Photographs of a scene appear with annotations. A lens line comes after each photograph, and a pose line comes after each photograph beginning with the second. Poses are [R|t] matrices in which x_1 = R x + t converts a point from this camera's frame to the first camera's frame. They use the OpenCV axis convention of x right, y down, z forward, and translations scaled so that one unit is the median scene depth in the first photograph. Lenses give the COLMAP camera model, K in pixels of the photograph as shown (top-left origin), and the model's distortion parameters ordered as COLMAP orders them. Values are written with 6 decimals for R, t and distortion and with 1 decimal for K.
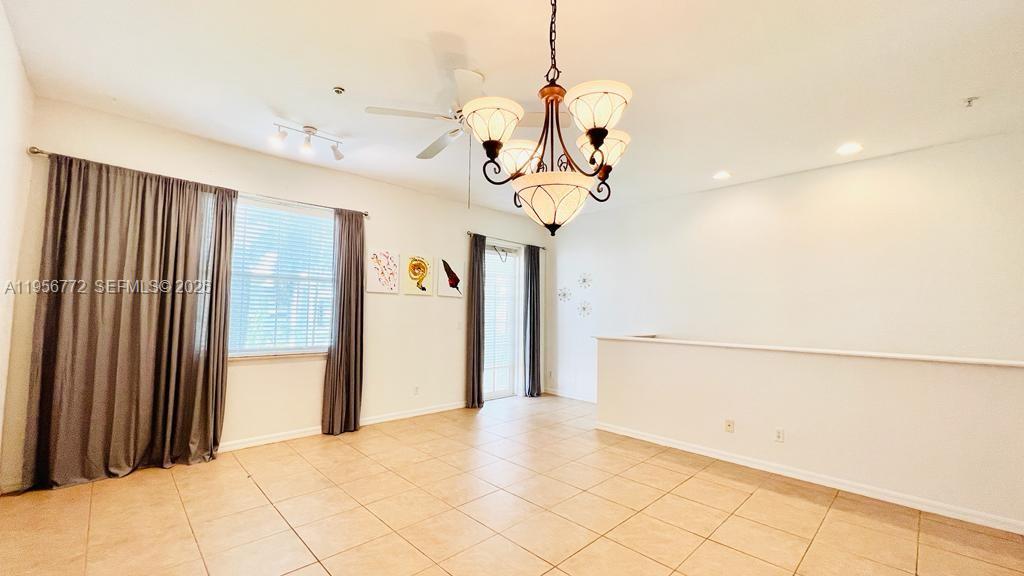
lens RADIAL K [[410.5, 0, 507.7], [0, 410.5, 285.9], [0, 0, 1]] dist [-0.003146, 0.000048]
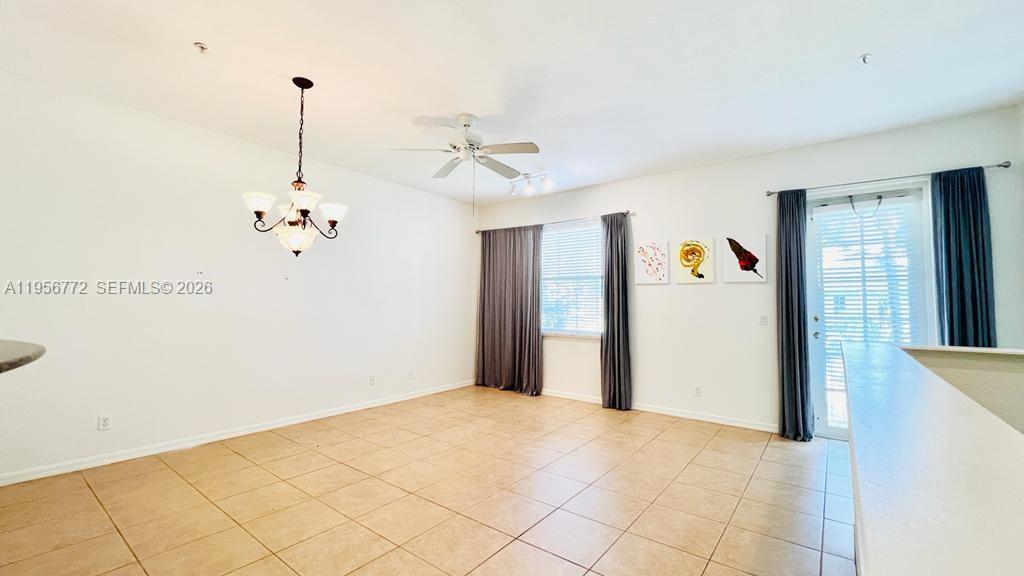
lens RADIAL K [[410.5, 0, 509.4], [0, 410.5, 286.6], [0, 0, 1]] dist [-0.003146, 0.000048]
pose [[0.154537, -0.061939, -0.986044, 0.625046], [0.053408, 0.997097, -0.054263, 0.058368], [0.986542, -0.044277, 0.157396, 0.489457]]
